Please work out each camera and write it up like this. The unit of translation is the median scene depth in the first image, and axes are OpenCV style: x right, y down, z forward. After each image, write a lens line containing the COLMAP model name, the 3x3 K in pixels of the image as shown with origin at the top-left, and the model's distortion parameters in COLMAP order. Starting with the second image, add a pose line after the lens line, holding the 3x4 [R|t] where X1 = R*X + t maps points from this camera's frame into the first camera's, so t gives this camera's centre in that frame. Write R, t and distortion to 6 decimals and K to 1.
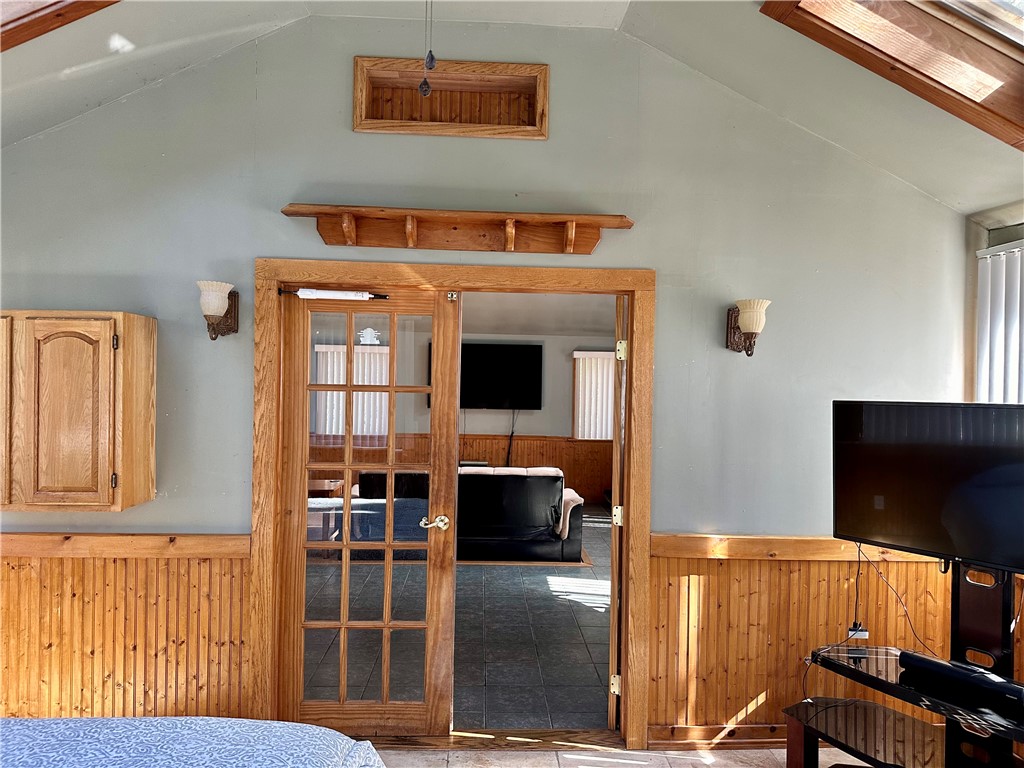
lens RADIAL K [[713.8, 0, 517.4], [0, 713.8, 395.0], [0, 0, 1]] dist [0.080377, -0.099358]
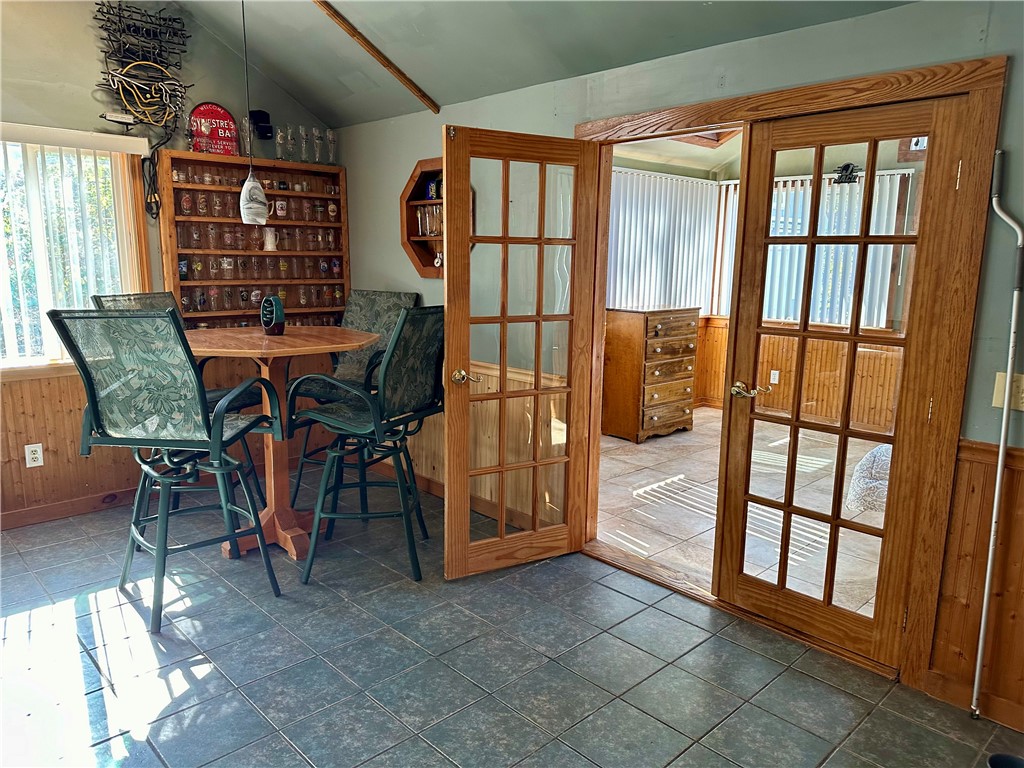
lens RADIAL K [[713.8, 0, 521.0], [0, 713.8, 387.1], [0, 0, 1]] dist [0.080377, -0.099358]
pose [[-0.660451, -0.162801, 0.733007, -0.364484], [-0.017626, 0.979305, 0.201623, -0.003360], [-0.750662, 0.120242, -0.649653, 1.110685]]
